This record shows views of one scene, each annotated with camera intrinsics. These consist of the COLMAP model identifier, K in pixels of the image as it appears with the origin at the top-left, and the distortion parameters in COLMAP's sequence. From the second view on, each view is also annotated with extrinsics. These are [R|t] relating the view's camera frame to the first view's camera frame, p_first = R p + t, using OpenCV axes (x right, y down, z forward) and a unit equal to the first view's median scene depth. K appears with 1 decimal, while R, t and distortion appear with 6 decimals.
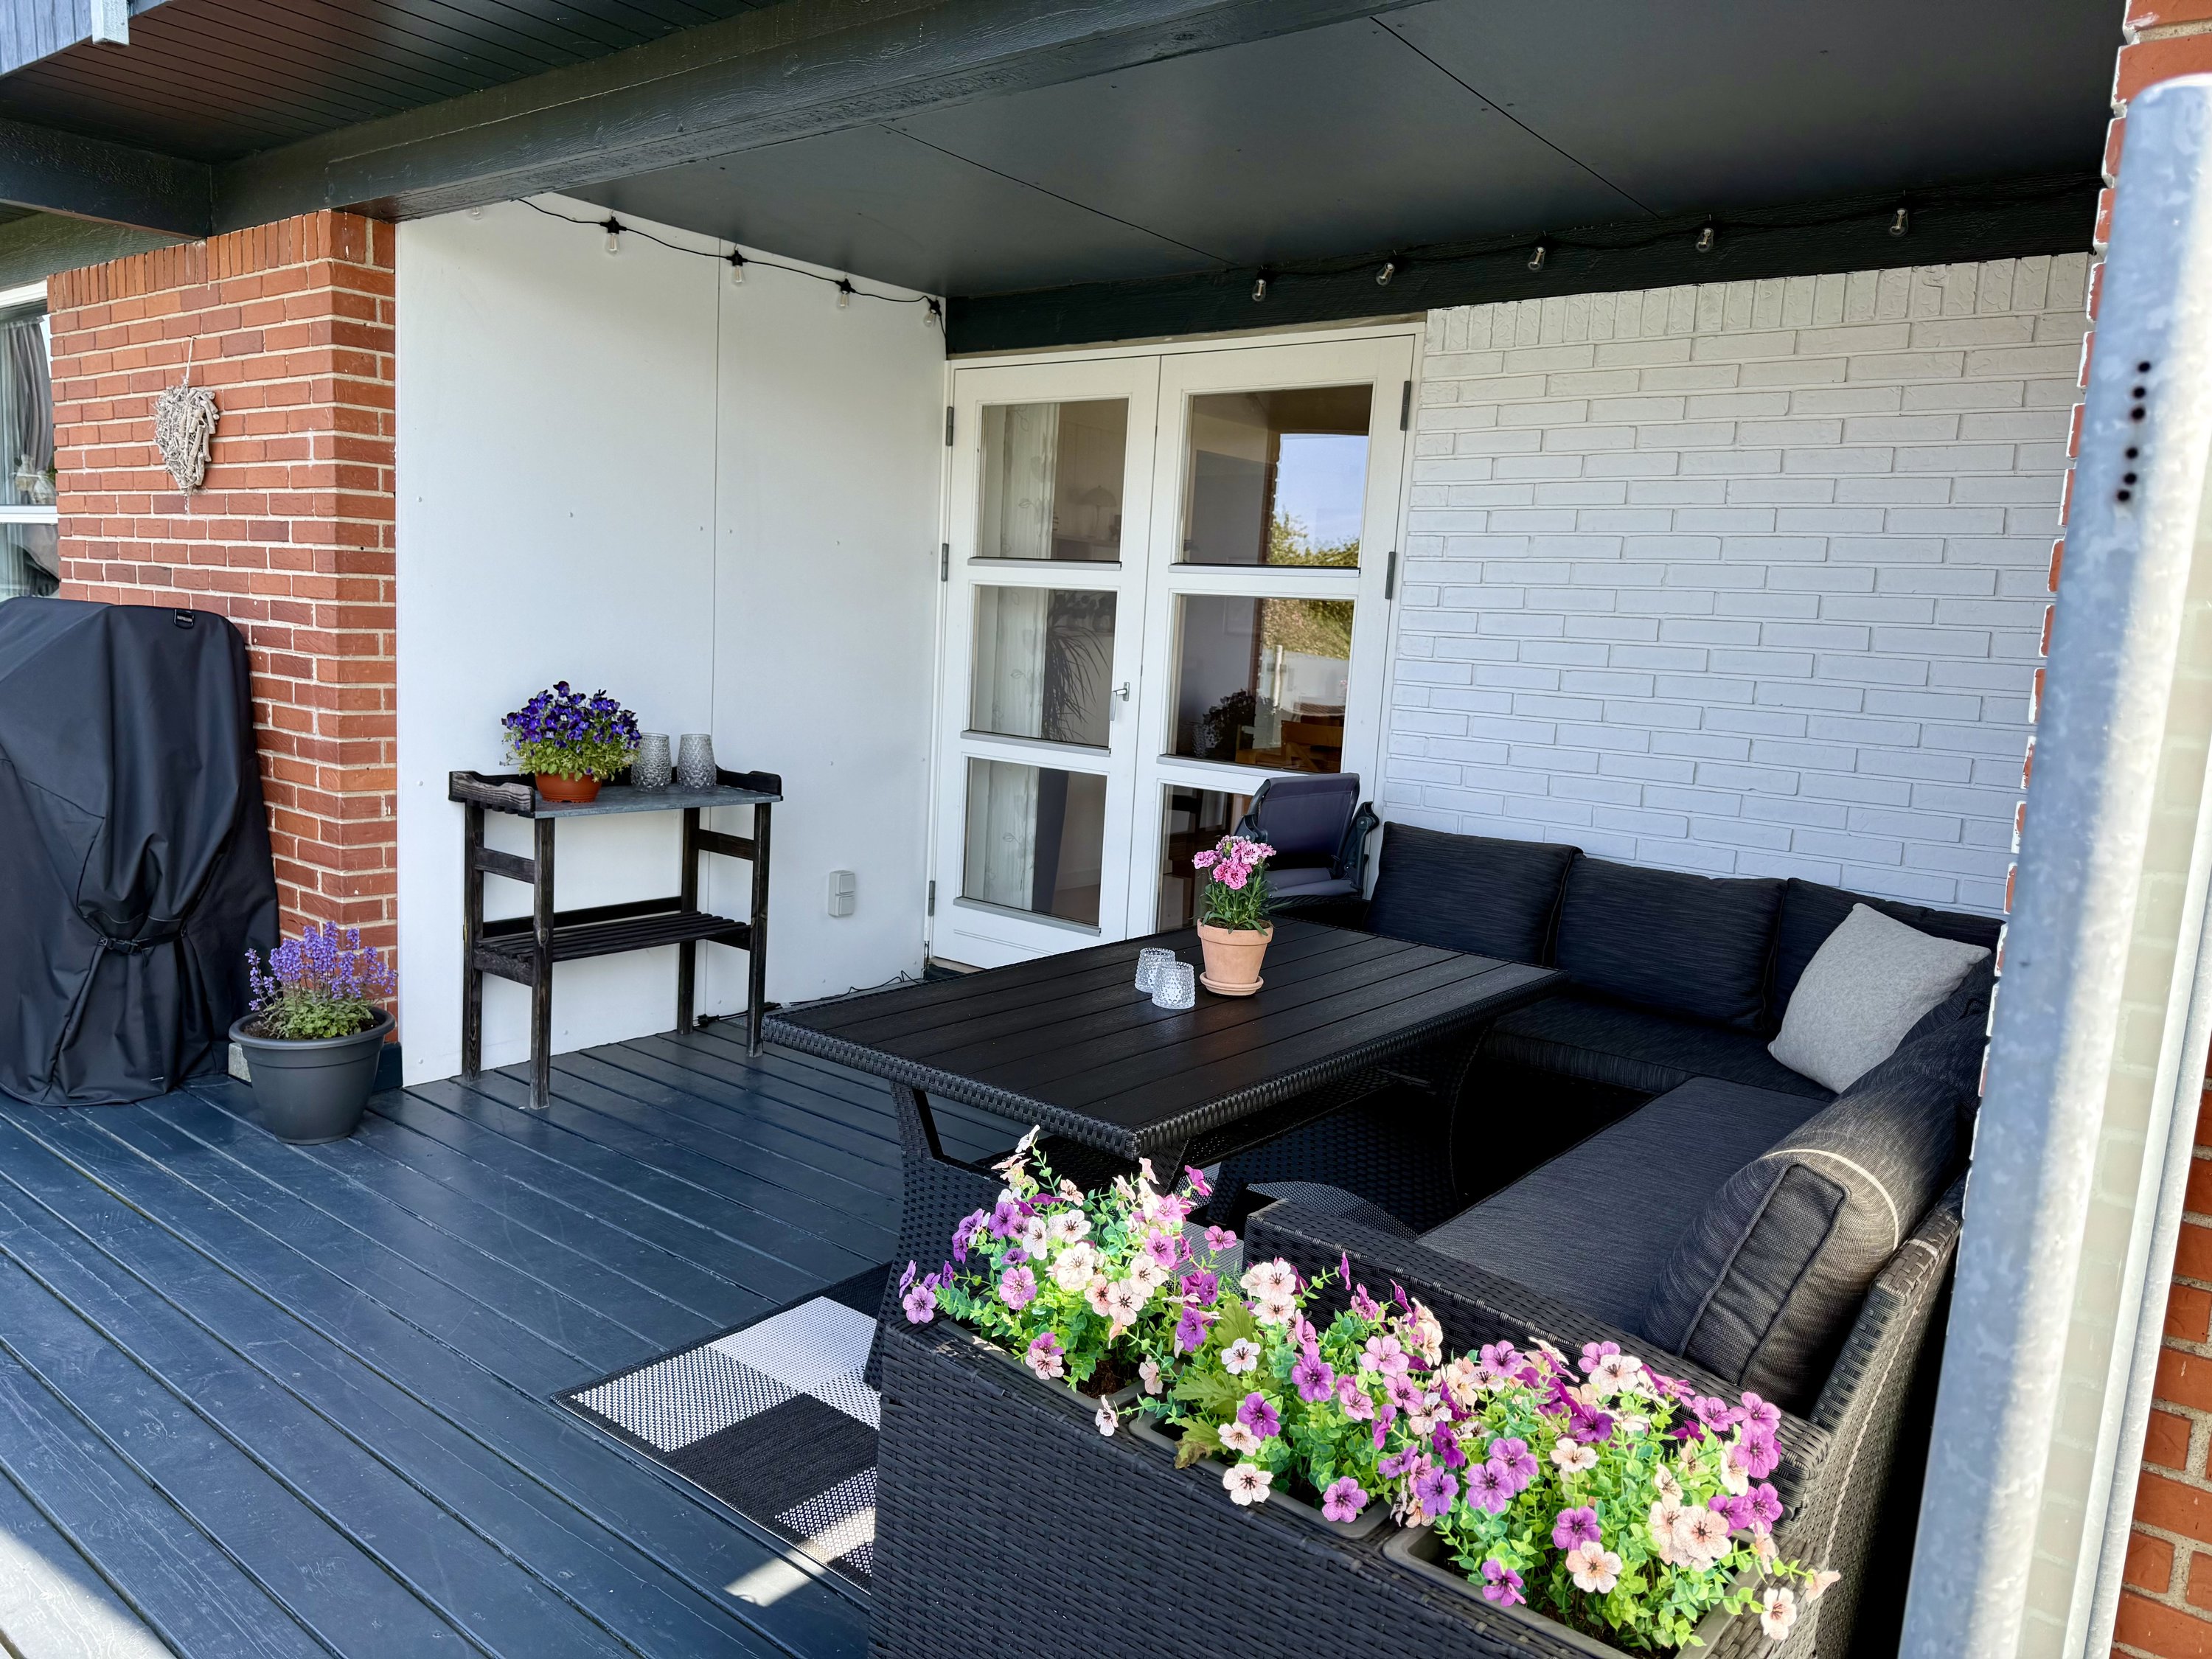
lens RADIAL K [[1578.5, 0, 1097.3], [0, 1578.5, 833.2], [0, 0, 1]] dist [0.022867, -0.009463]
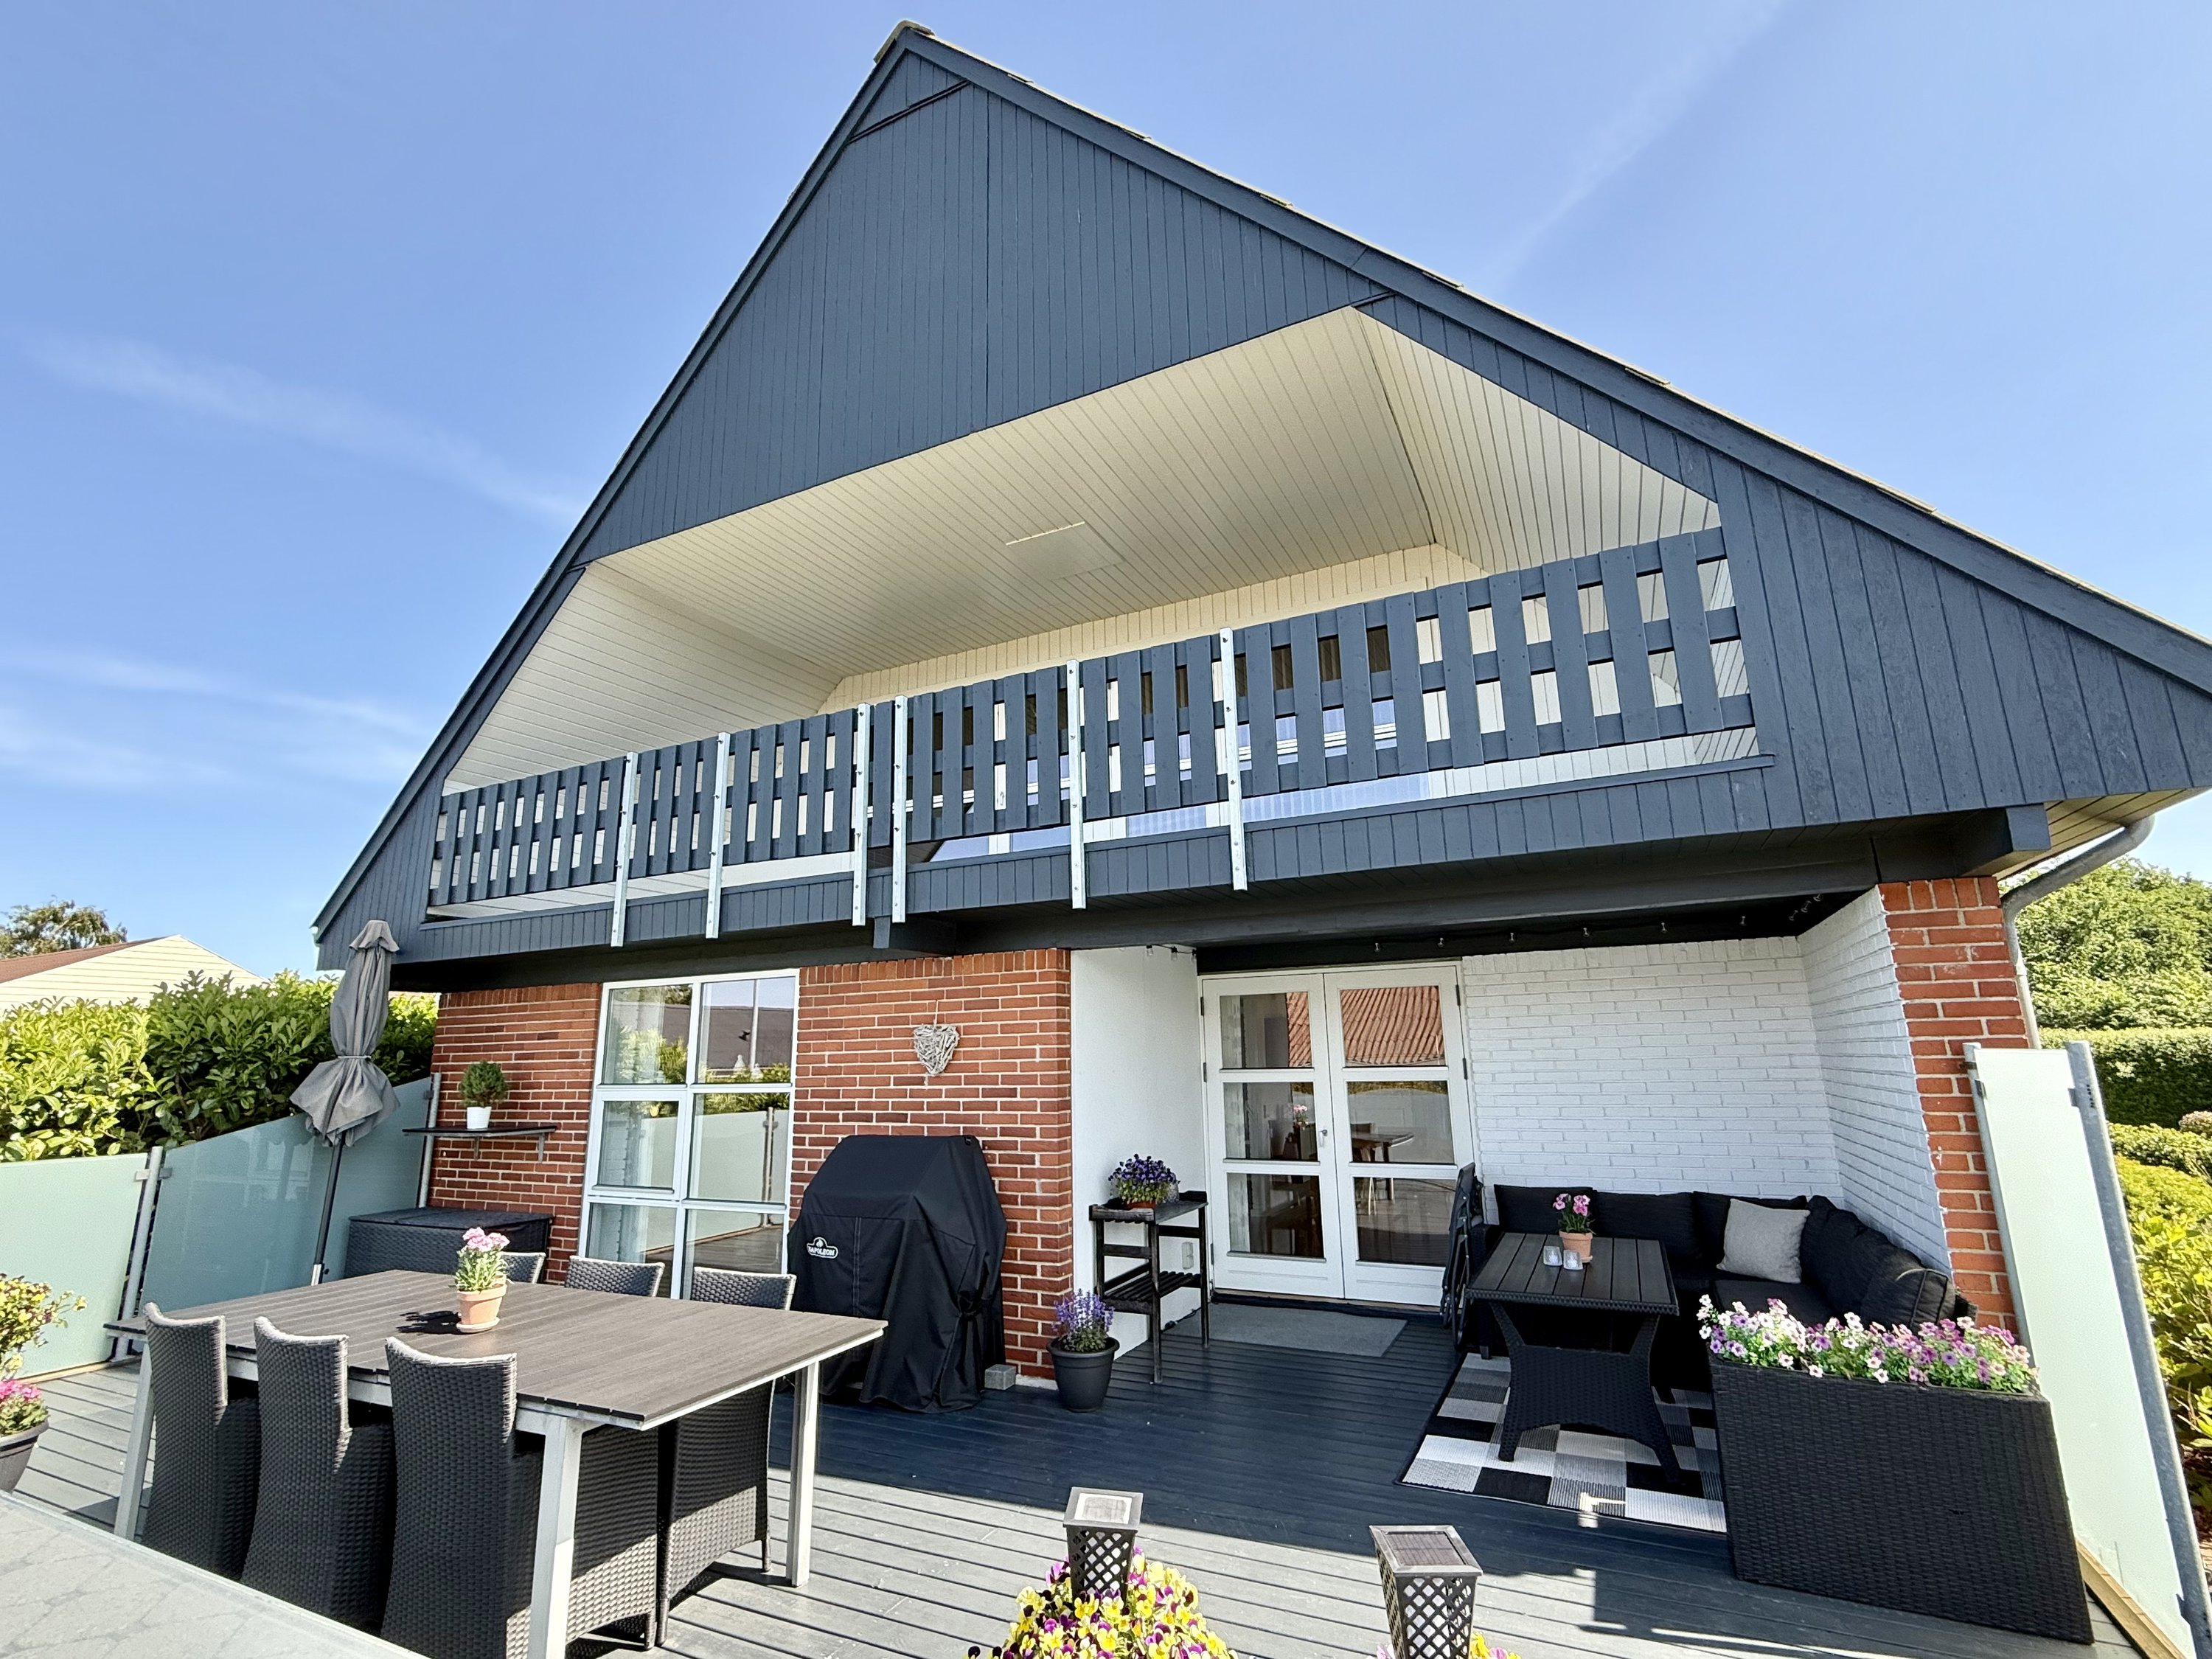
lens RADIAL K [[1008.3, 0, 1106.0], [0, 1008.3, 829.5], [0, 0, 1]] dist [0.001798, -0.000529]
pose [[0.975335, -0.026058, 0.219187, -0.680613], [0.101434, 0.934861, -0.340215, -0.048456], [-0.196044, 0.354057, 0.914446, -0.376140]]
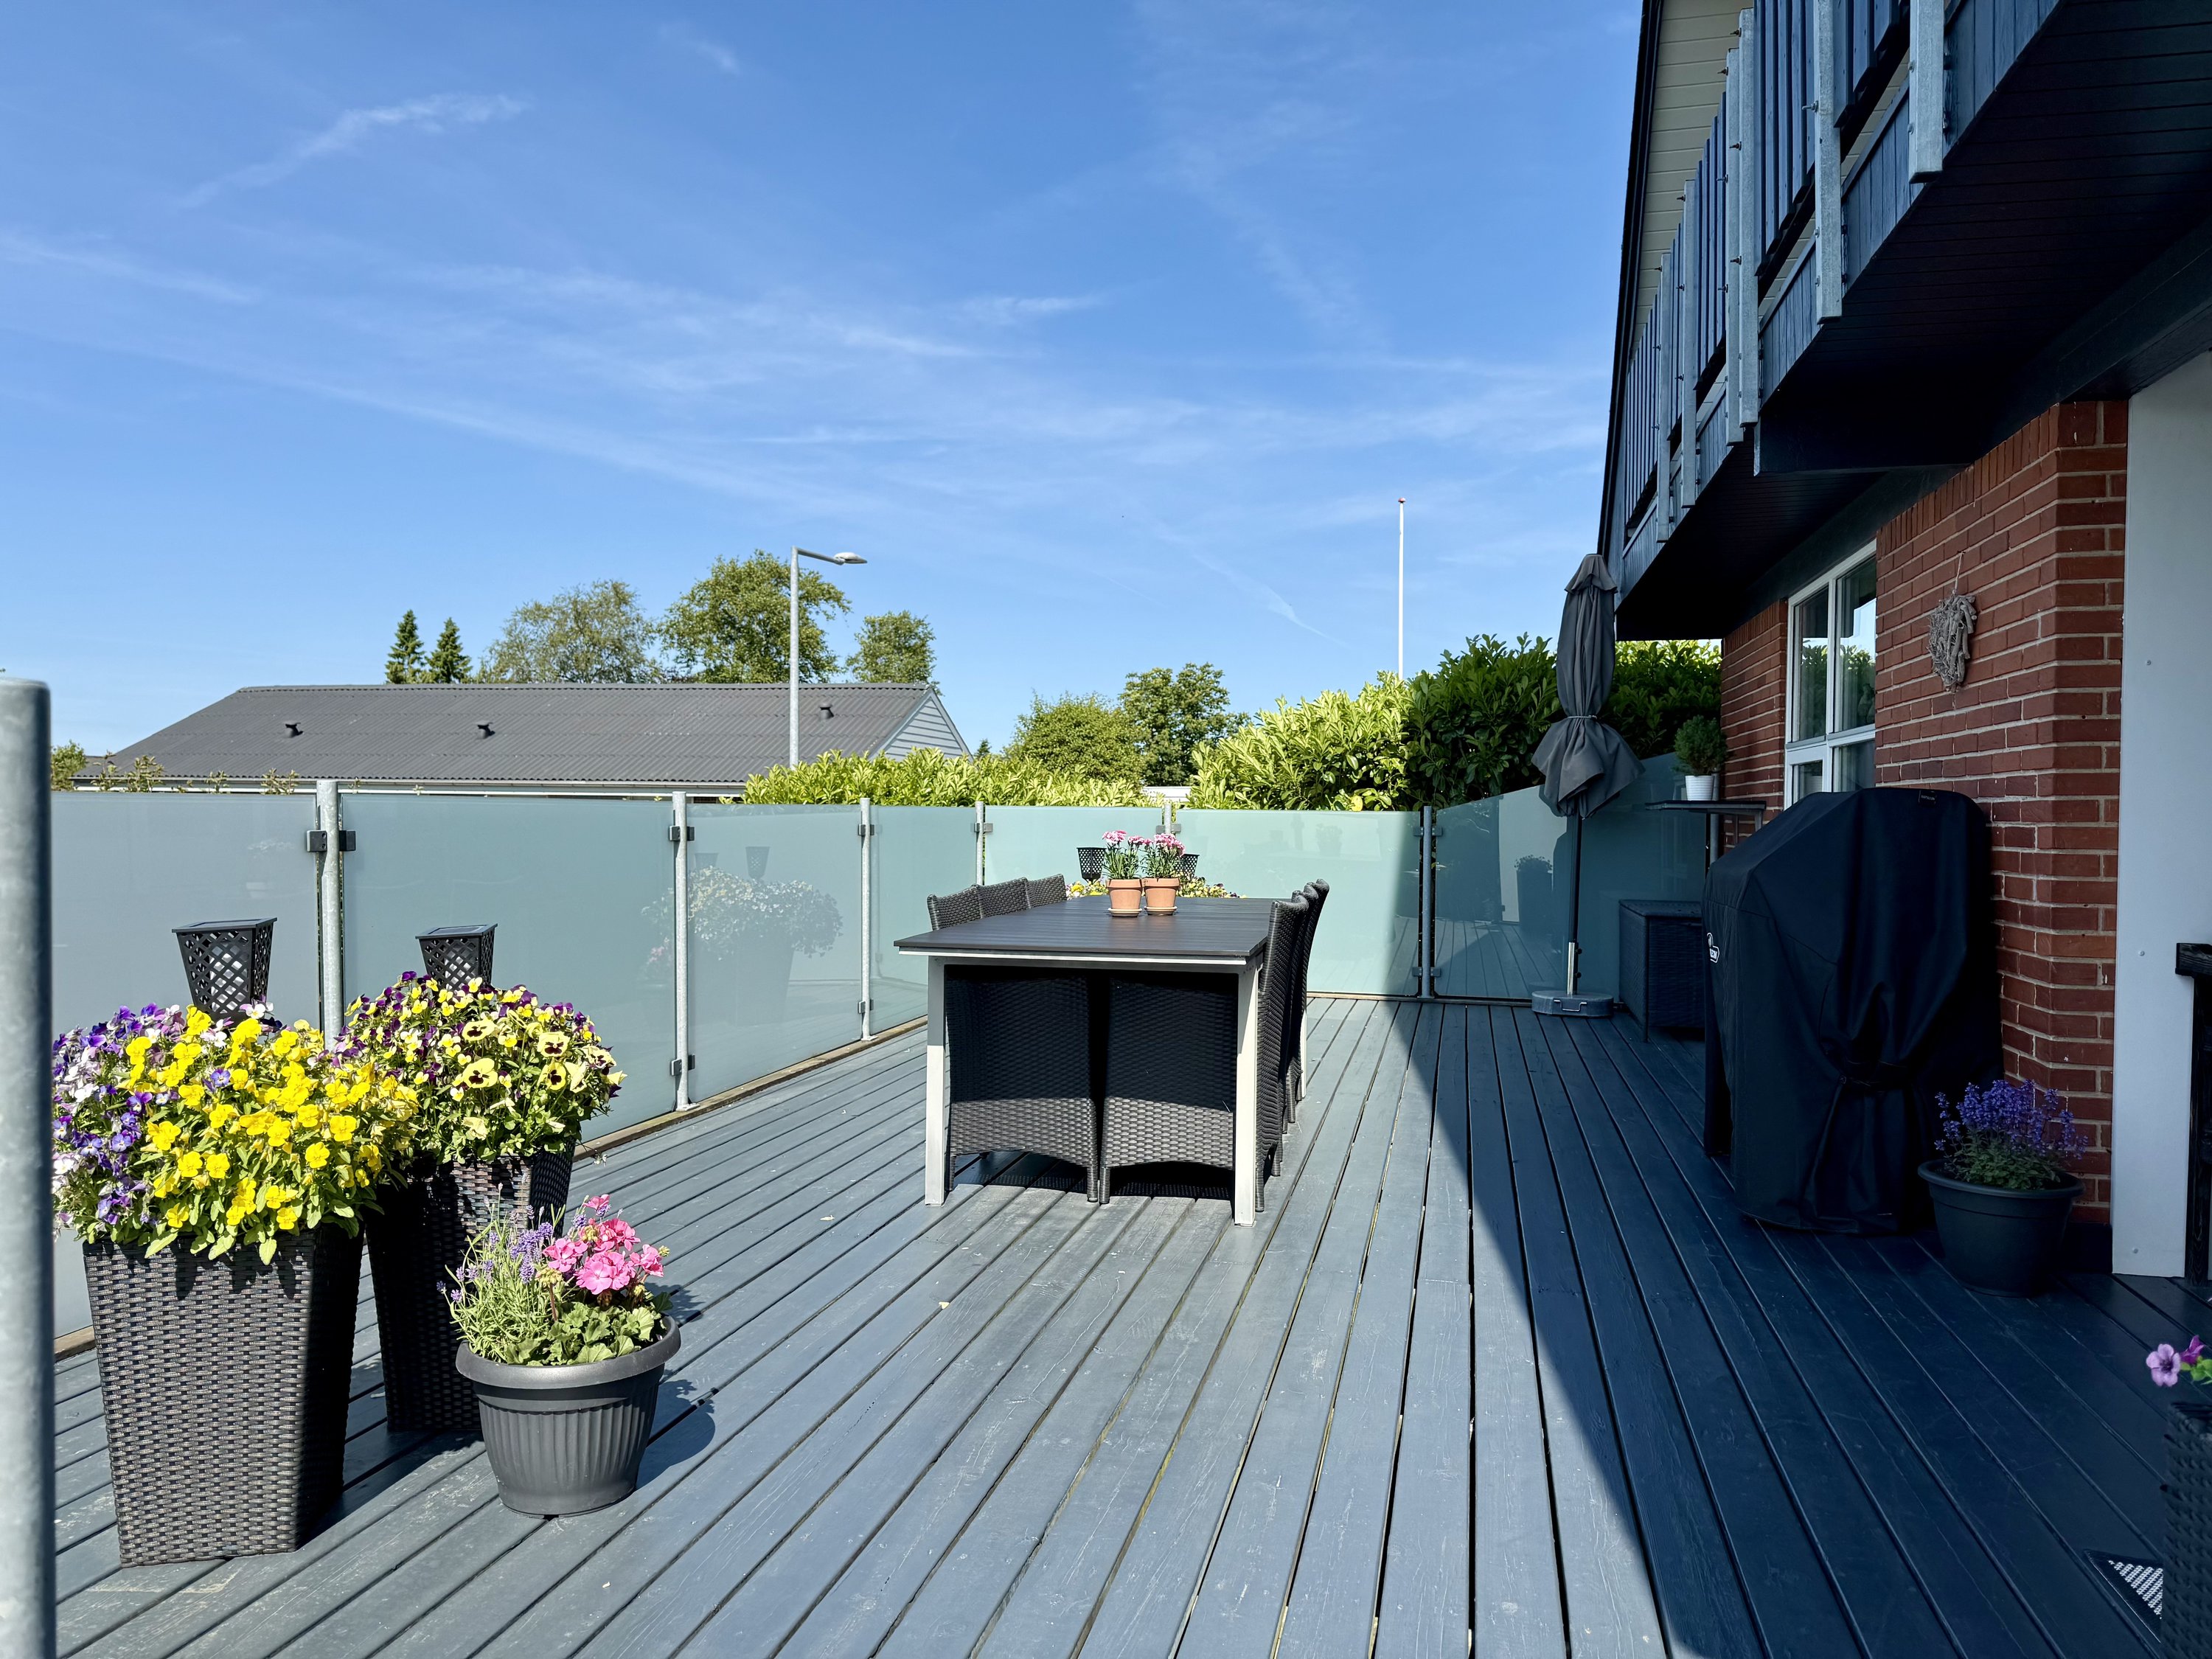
lens RADIAL K [[1578.5, 0, 1097.3], [0, 1578.5, 833.2], [0, 0, 1]] dist [0.022867, -0.009463]
pose [[0.433946, -0.040155, -0.900043, 0.171394], [-0.107500, 0.989561, -0.095979, 0.058103], [0.894502, 0.138405, 0.425100, 0.014142]]
